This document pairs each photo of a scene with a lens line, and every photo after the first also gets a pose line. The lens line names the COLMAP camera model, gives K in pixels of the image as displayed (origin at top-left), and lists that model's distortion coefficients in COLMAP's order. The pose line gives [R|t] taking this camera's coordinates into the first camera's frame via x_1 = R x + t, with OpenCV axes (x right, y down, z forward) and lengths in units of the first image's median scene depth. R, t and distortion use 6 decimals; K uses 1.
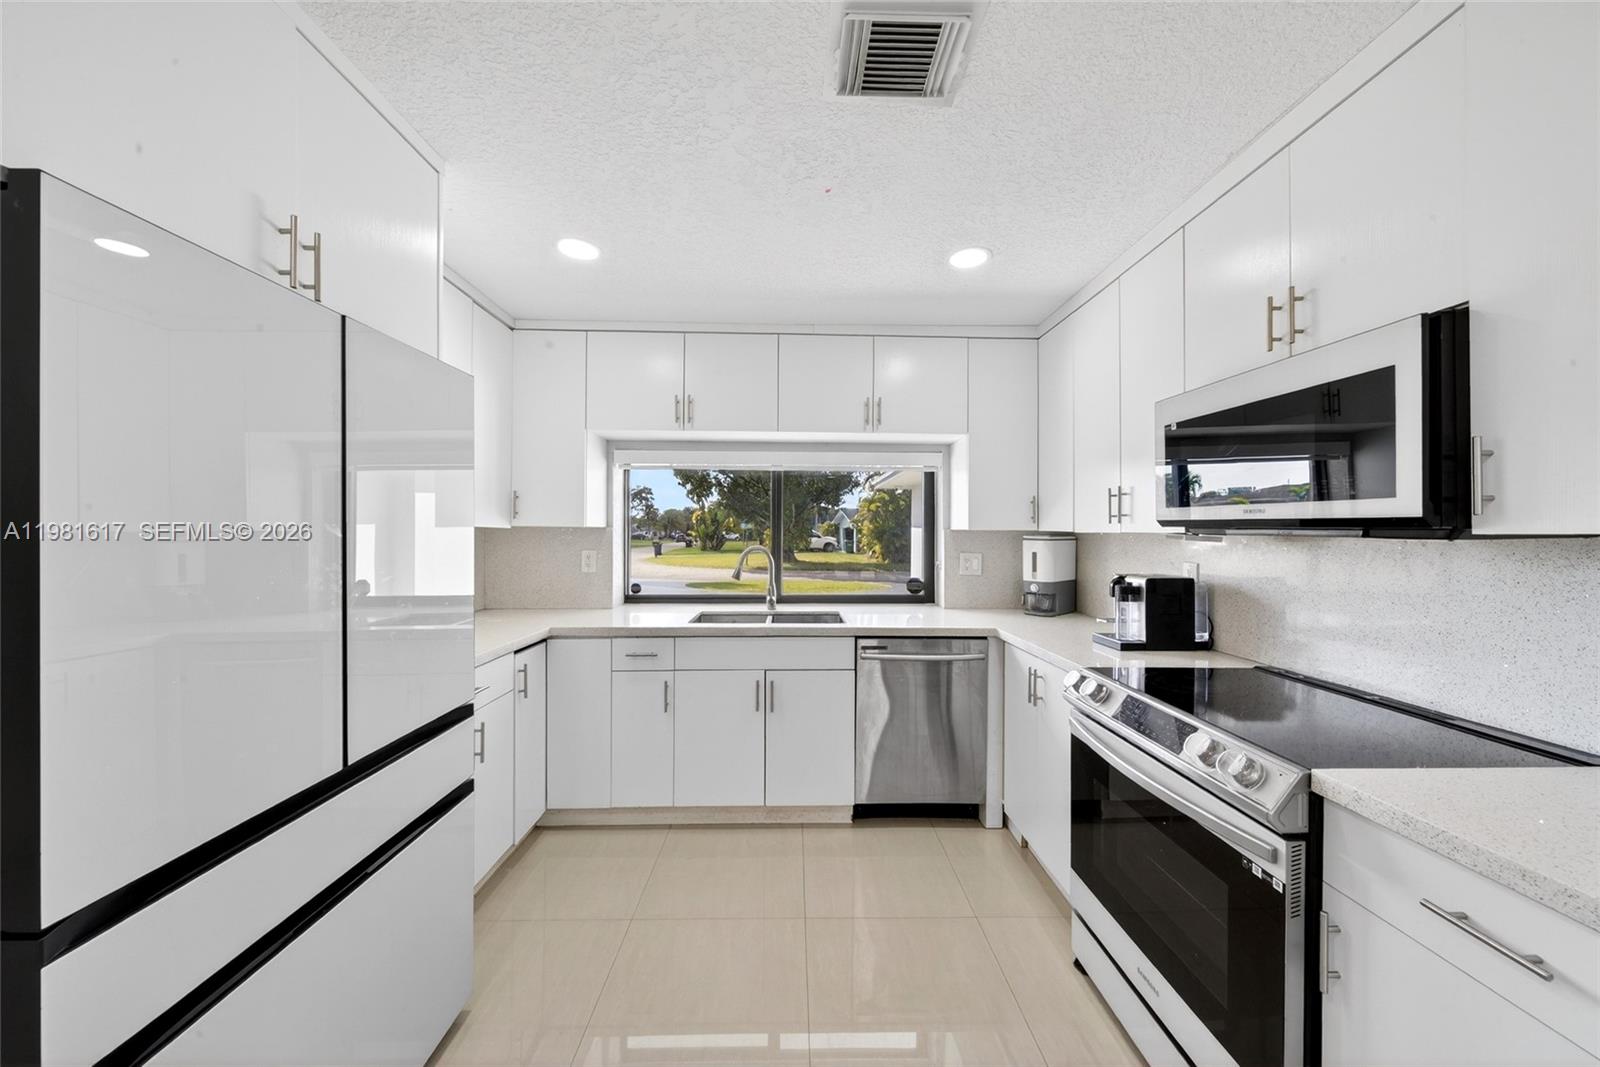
lens RADIAL K [[554.3, 0, 805.0], [0, 554.3, 530.9], [0, 0, 1]] dist [-0.001616, -0.000298]
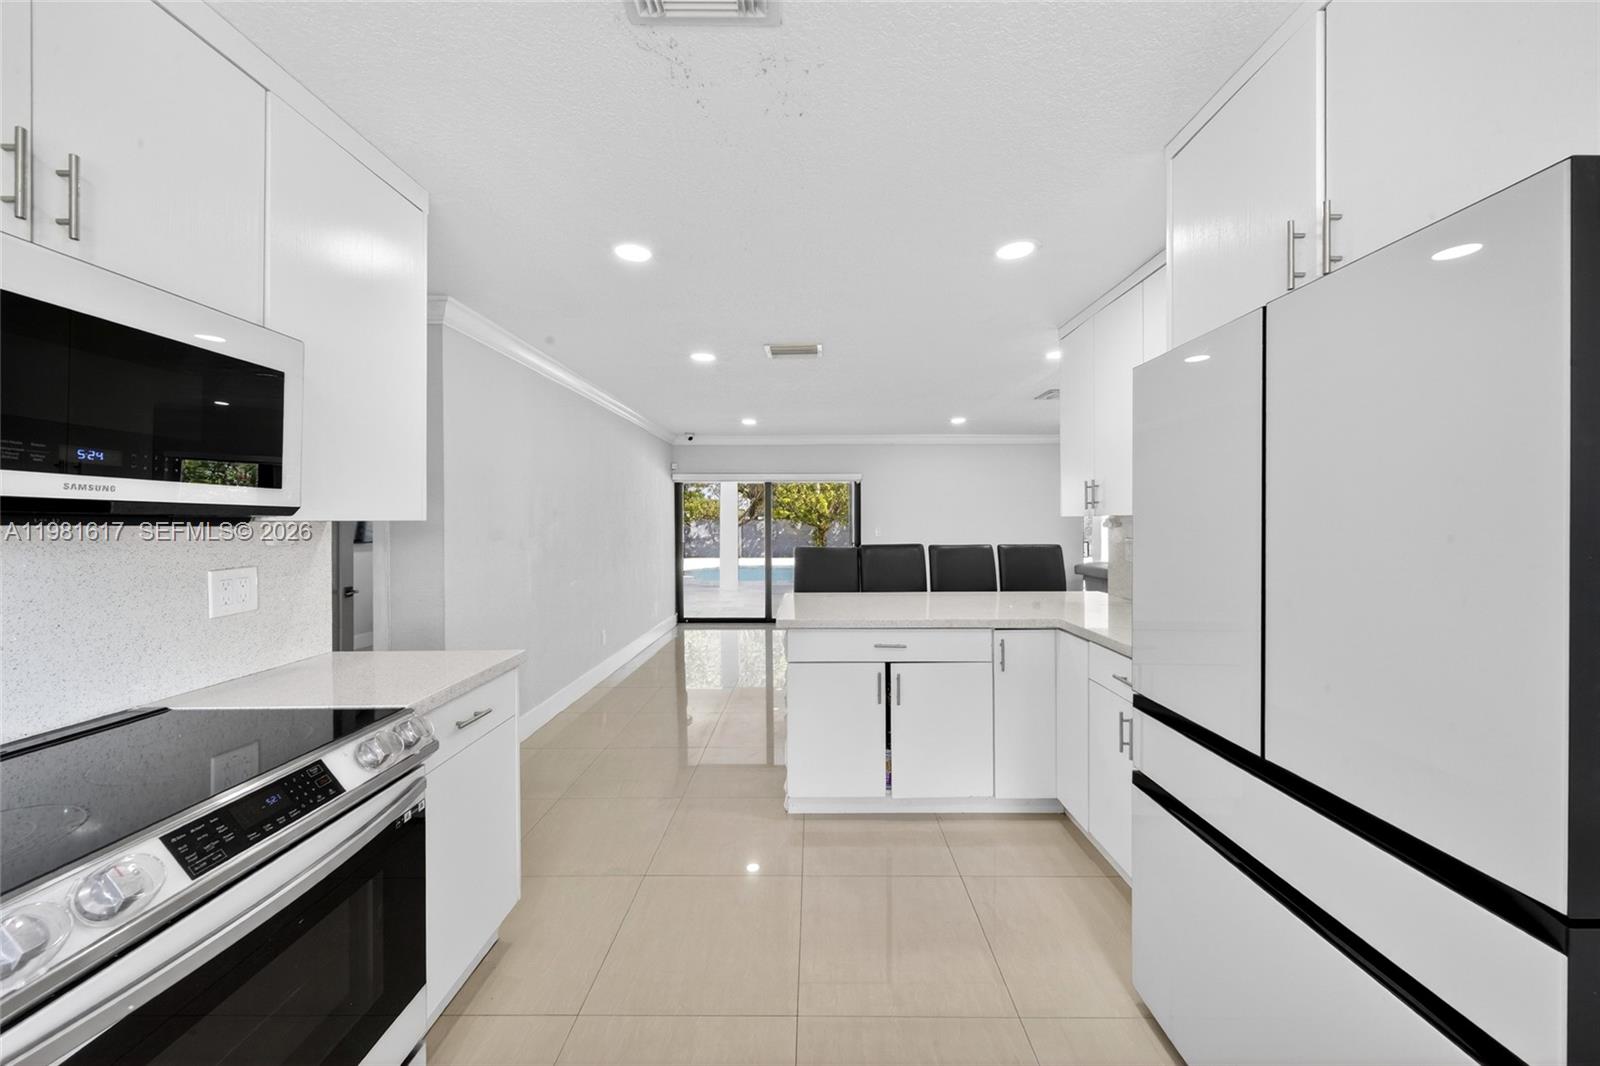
lens RADIAL K [[554.3, 0, 805.0], [0, 554.3, 530.4], [0, 0, 1]] dist [-0.001616, -0.000298]
pose [[-0.999146, -0.003163, 0.041187, -0.017744], [-0.002438, 0.999842, 0.017623, 0.000580], [-0.041236, 0.017508, -0.998996, 0.792401]]
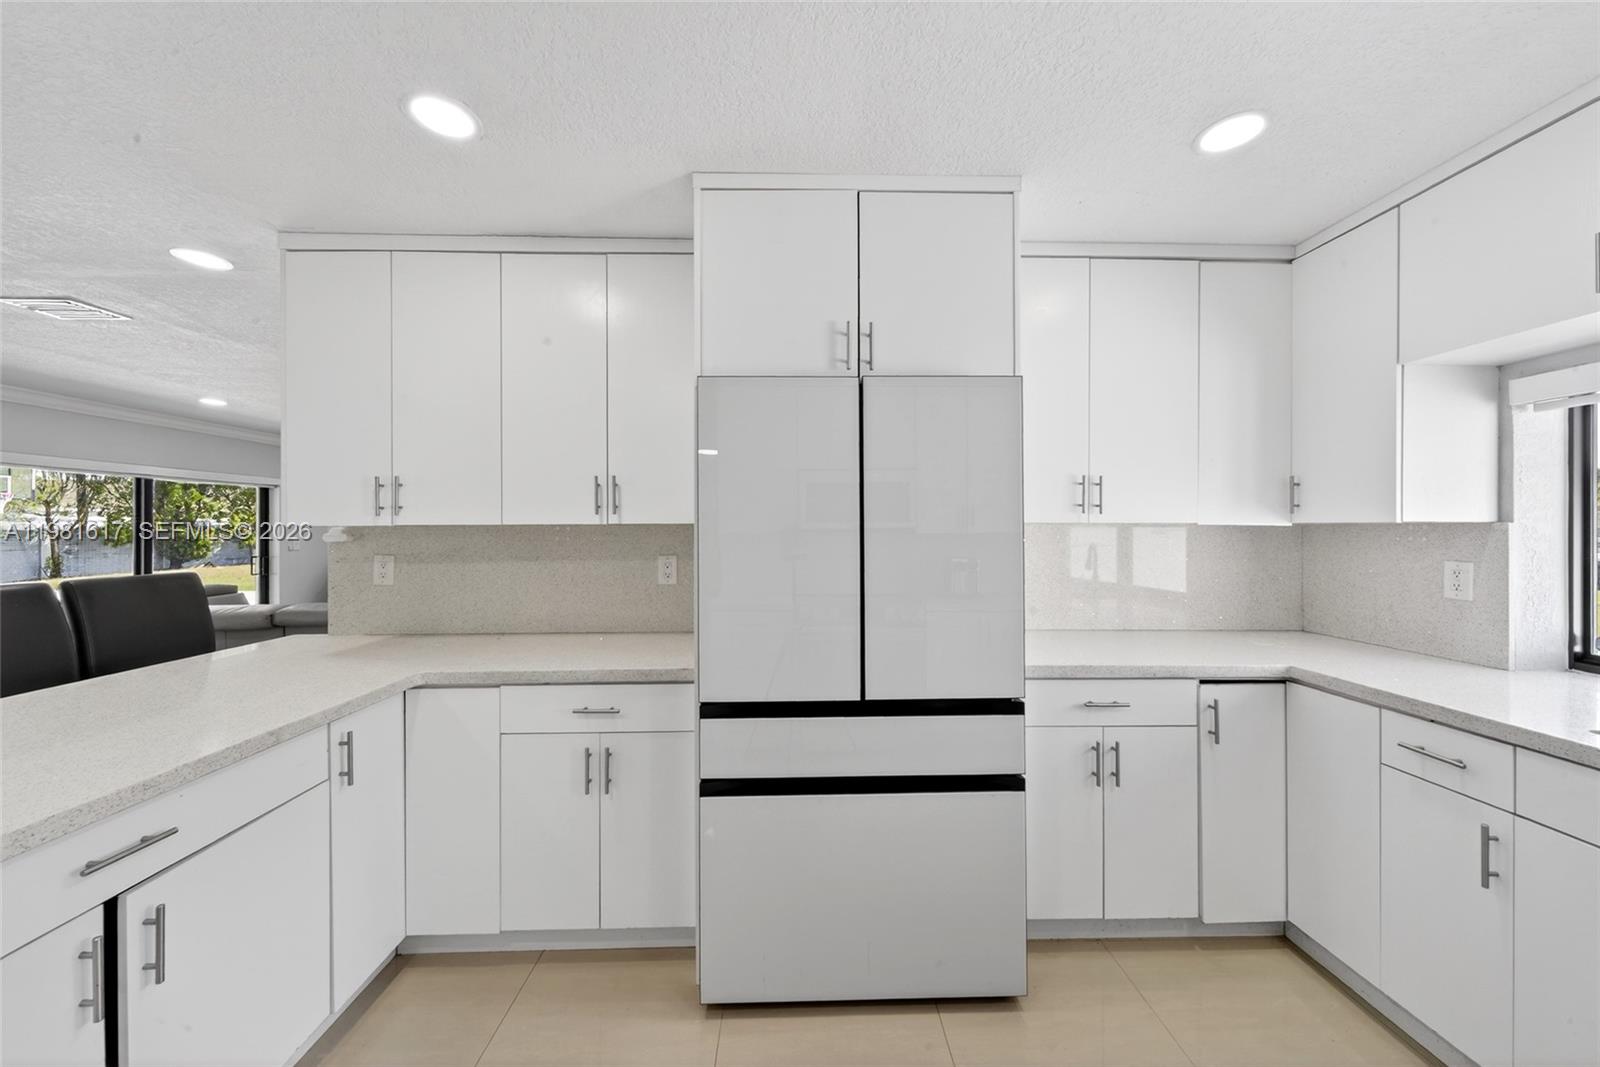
lens RADIAL K [[559.0, 0, 801.2], [0, 559.0, 530.8], [0, 0, 1]] dist [-0.001160, -0.000392]
pose [[-0.001493, -0.003446, -0.999993, 0.228108], [0.003380, 0.999988, -0.003451, 0.001962], [0.999993, -0.003385, -0.001481, 0.334123]]
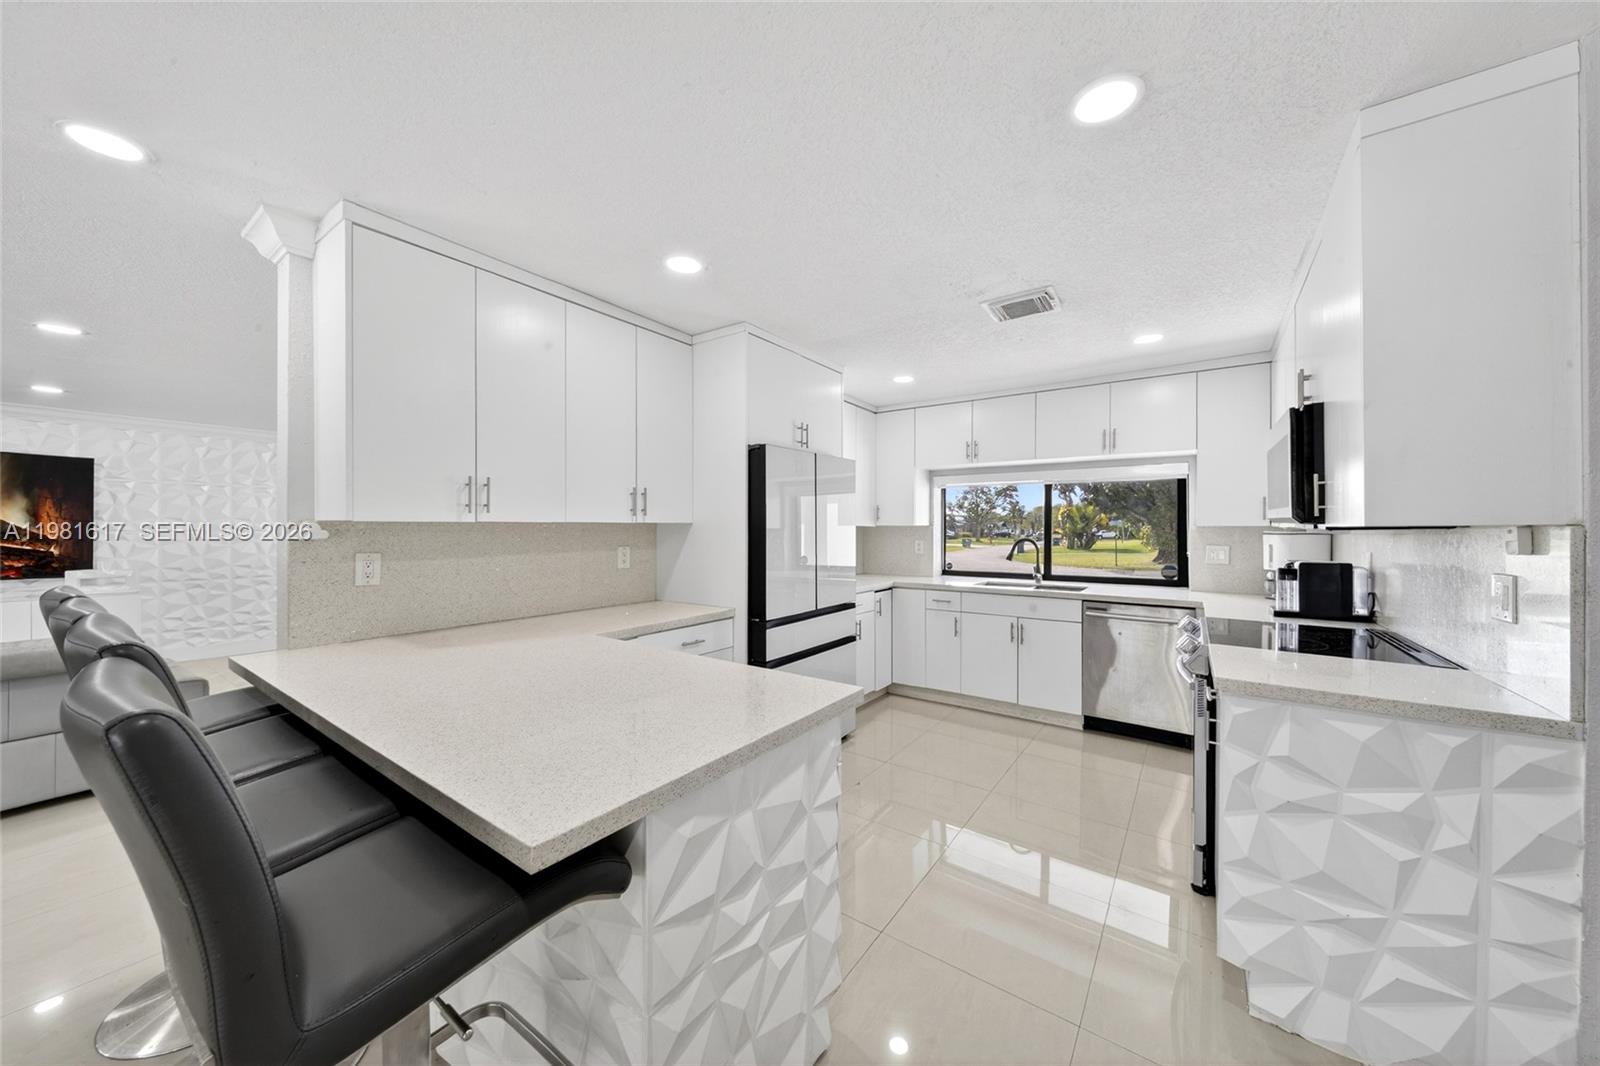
lens RADIAL K [[554.3, 0, 805.0], [0, 554.3, 530.4], [0, 0, 1]] dist [-0.001616, -0.000298]
pose [[0.802626, -0.001427, -0.596481, 0.337679], [0.003237, 0.999993, 0.001962, 0.002727], [0.596474, -0.003506, 0.802625, -0.541737]]
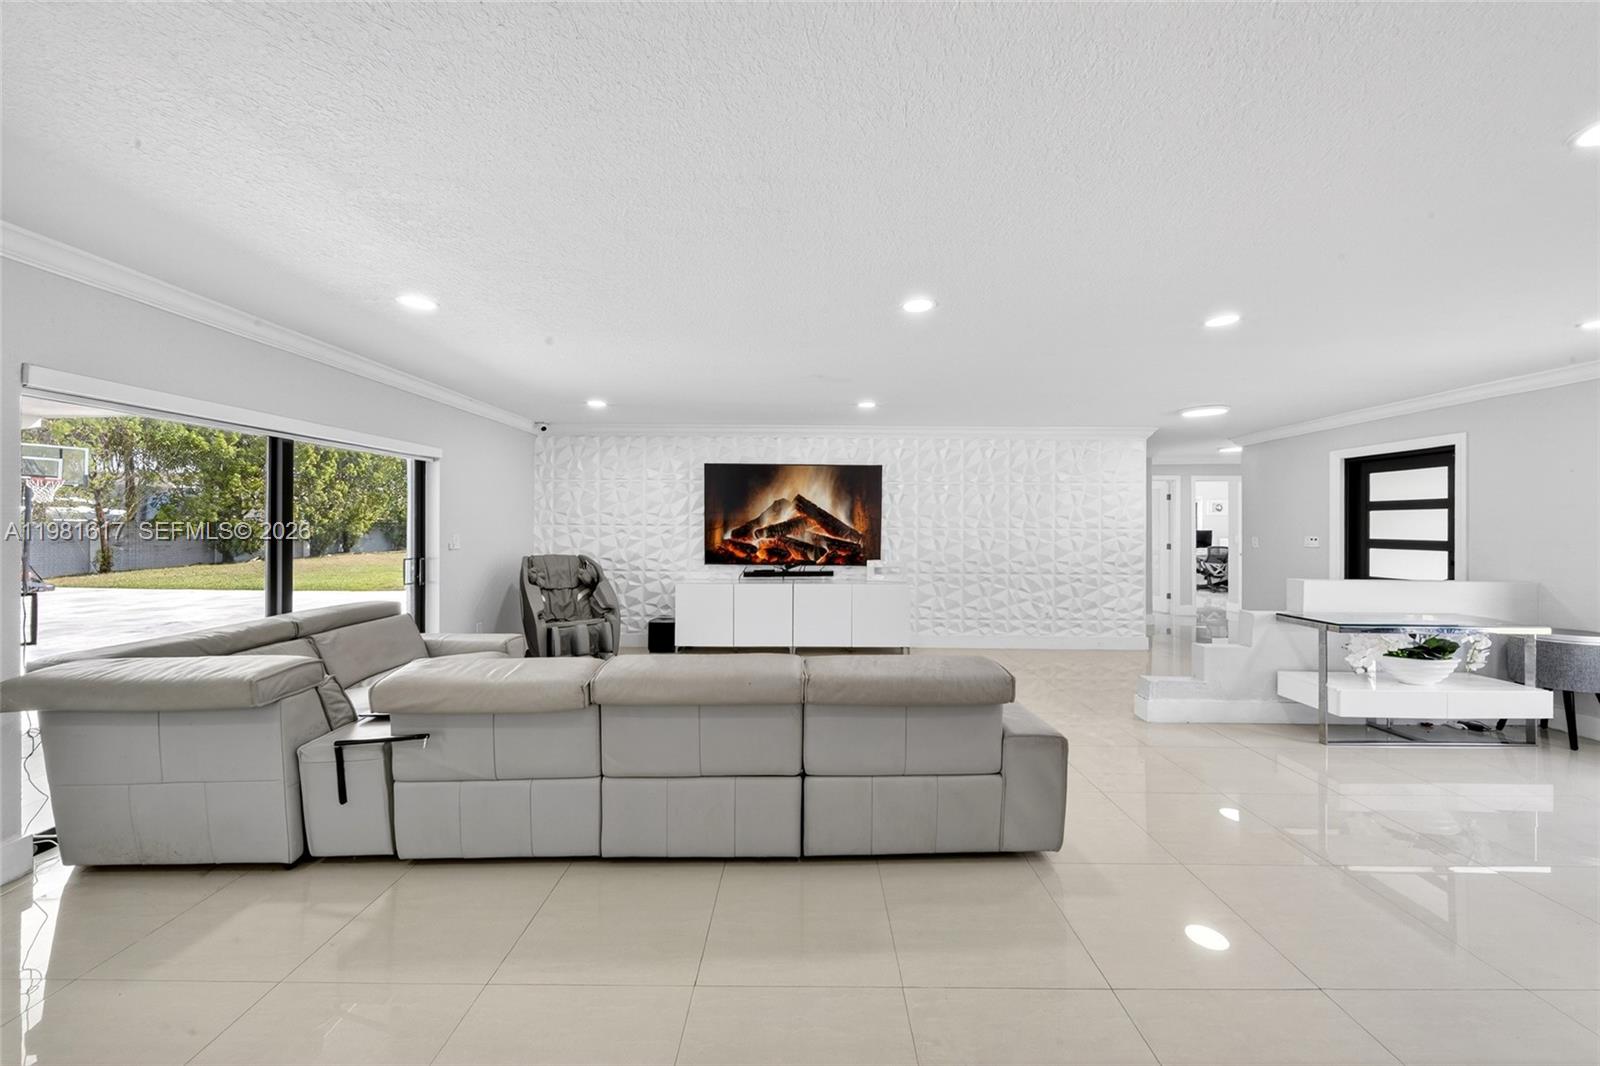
lens RADIAL K [[565.5, 0, 801.7], [0, 565.5, 524.2], [0, 0, 1]] dist [0.000250, 0.000048]
pose [[-0.036062, -0.005954, -0.999332, -0.473191], [-0.001539, 0.999981, -0.005902, 0.001338], [0.999348, 0.001325, -0.036071, -0.723403]]
